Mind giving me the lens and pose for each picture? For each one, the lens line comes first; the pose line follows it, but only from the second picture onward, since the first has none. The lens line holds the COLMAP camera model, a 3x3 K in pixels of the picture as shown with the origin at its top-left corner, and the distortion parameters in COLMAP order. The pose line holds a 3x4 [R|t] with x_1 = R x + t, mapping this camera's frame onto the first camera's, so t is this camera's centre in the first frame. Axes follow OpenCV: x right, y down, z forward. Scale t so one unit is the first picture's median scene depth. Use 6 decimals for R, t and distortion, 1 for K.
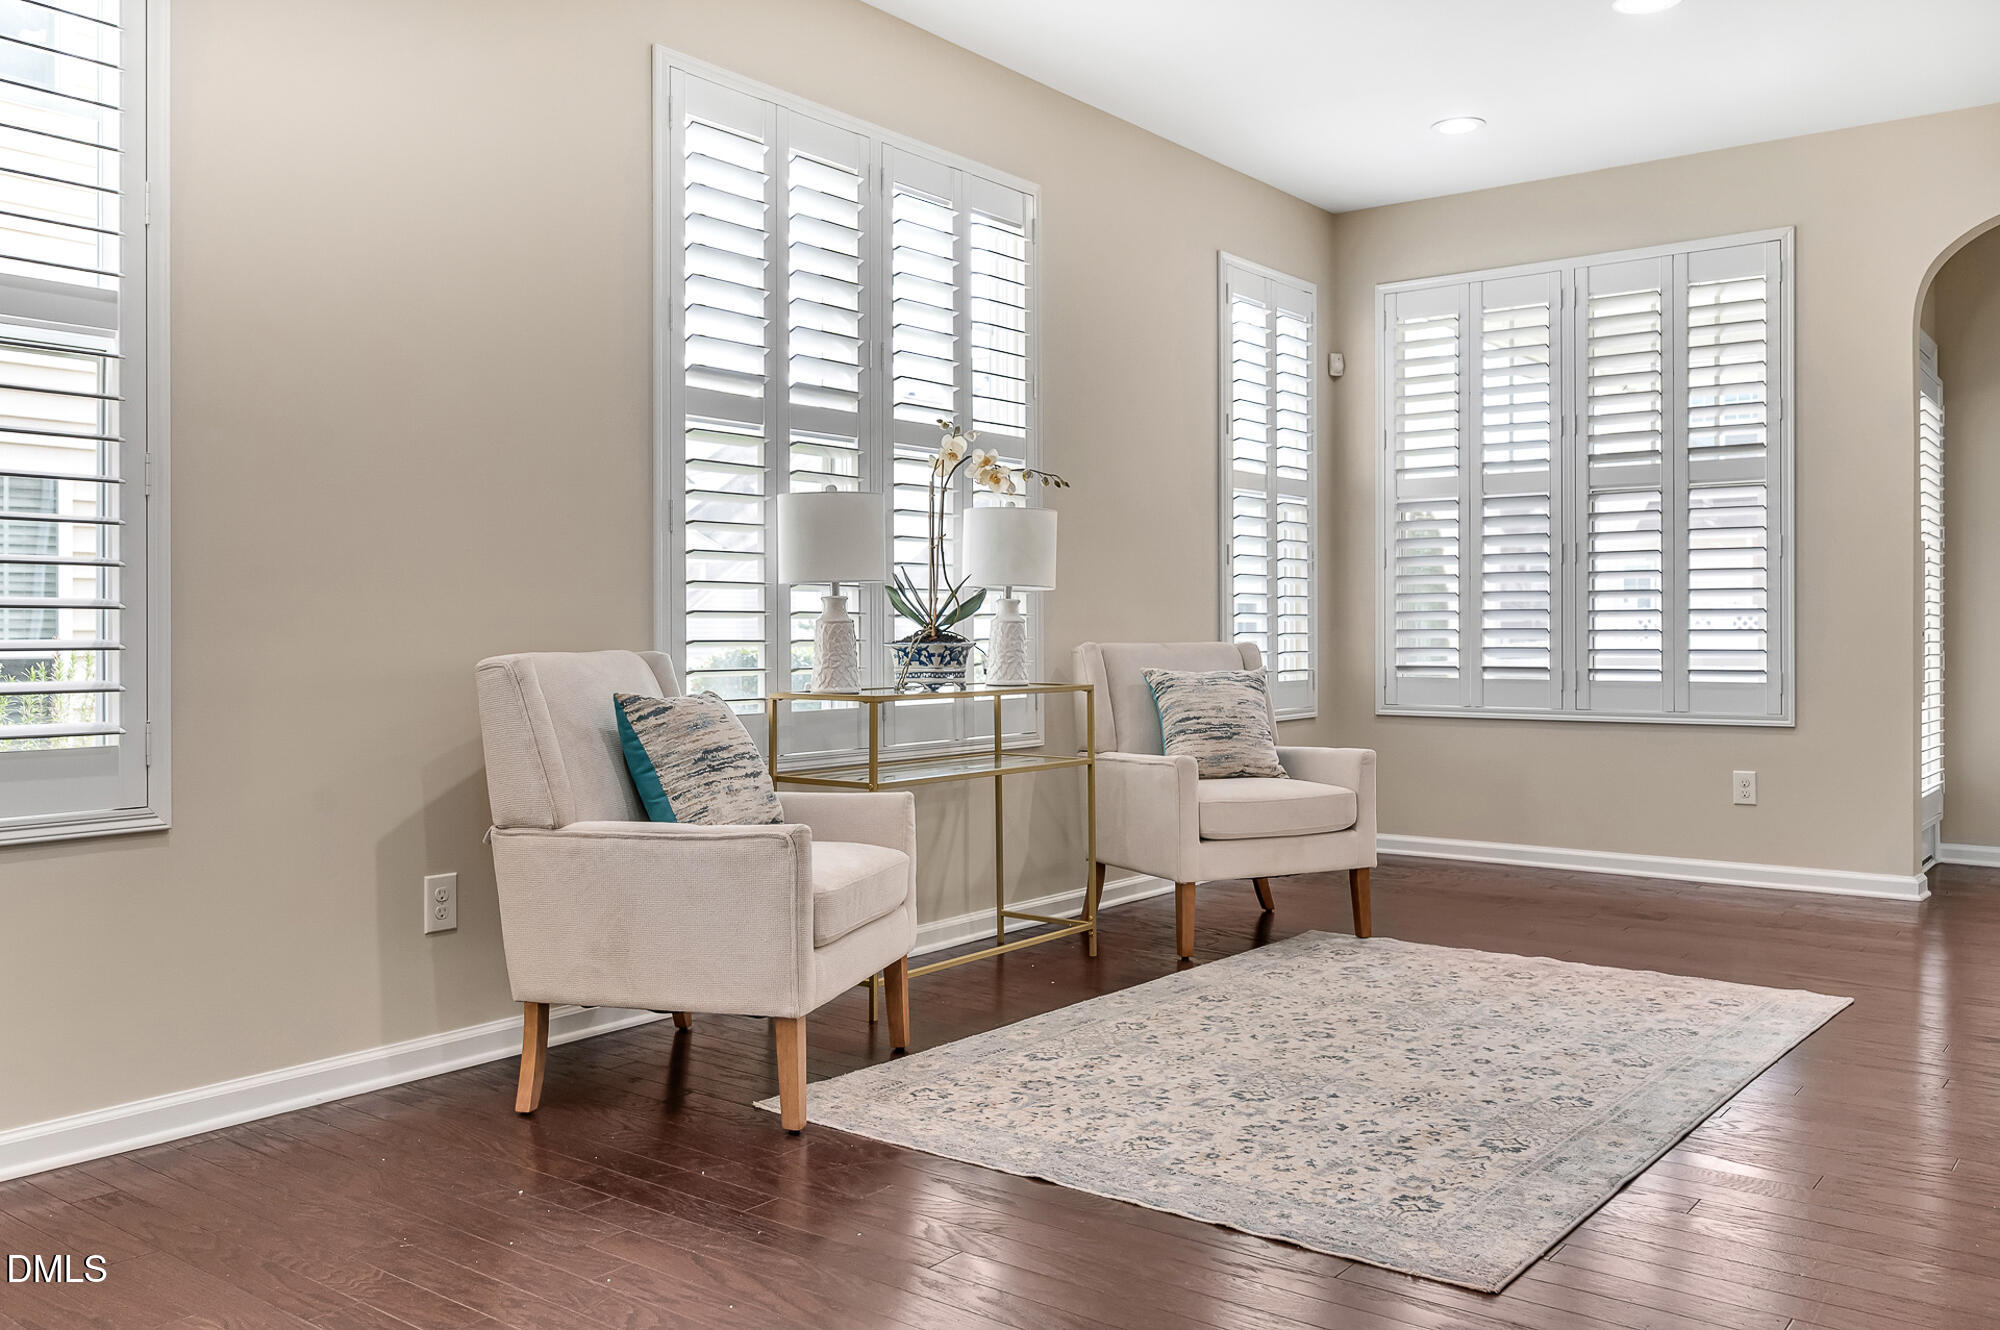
lens RADIAL K [[1650.1, 0, 1001.2], [0, 1650.1, 653.8], [0, 0, 1]] dist [0.008026, 0.006250]
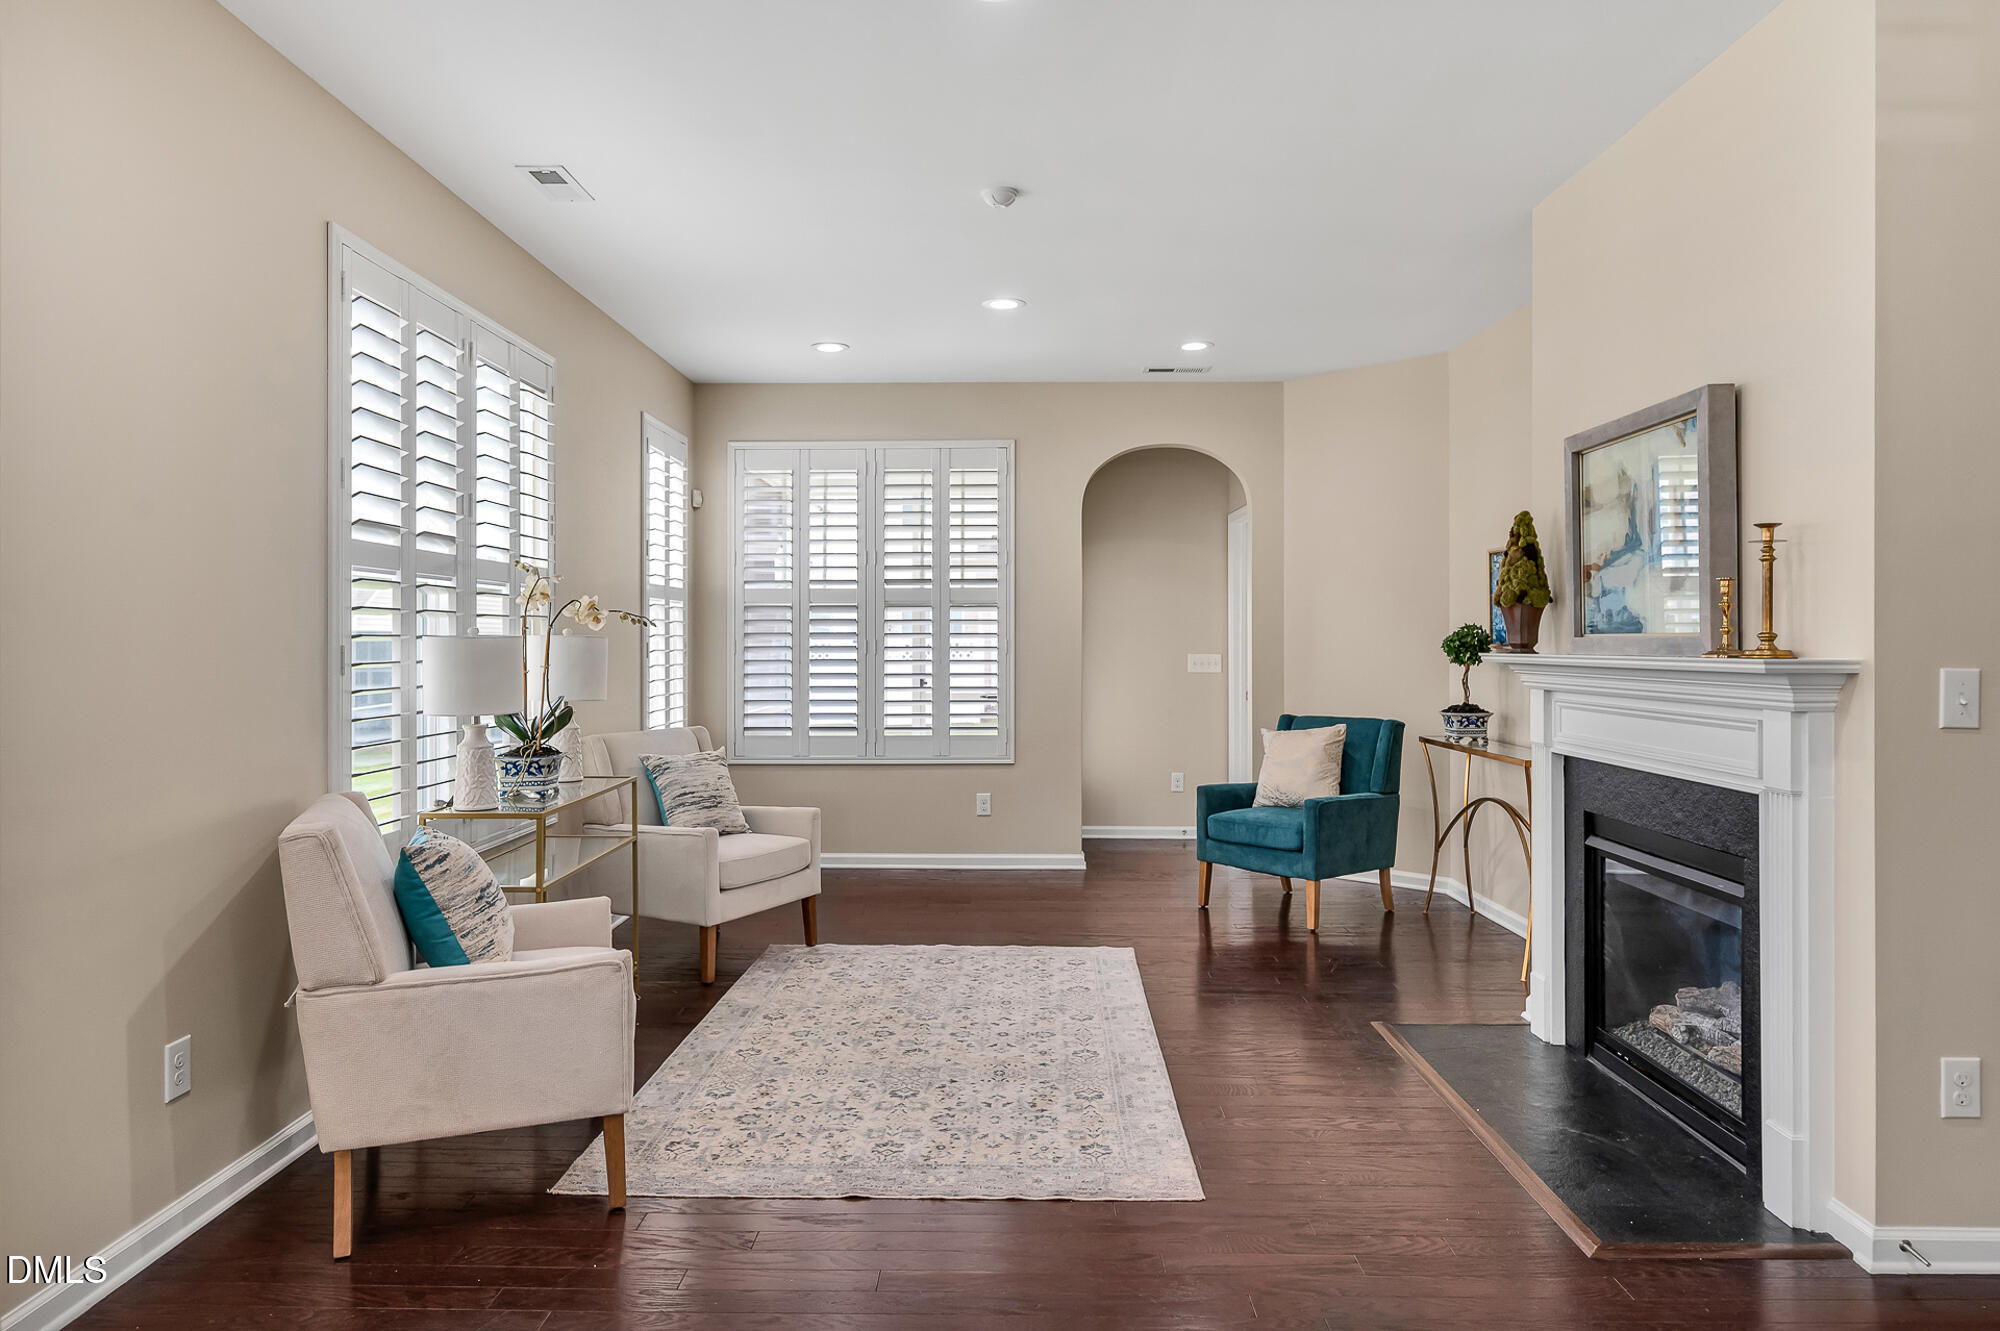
lens RADIAL K [[1278.1, 0, 996.2], [0, 1278.1, 661.2], [0, 0, 1]] dist [0.009882, 0.000704]
pose [[0.801632, -0.008187, 0.597762, -0.290160], [0.005359, 0.999964, 0.006509, -0.069870], [-0.597794, -0.002015, 0.801647, 0.060851]]
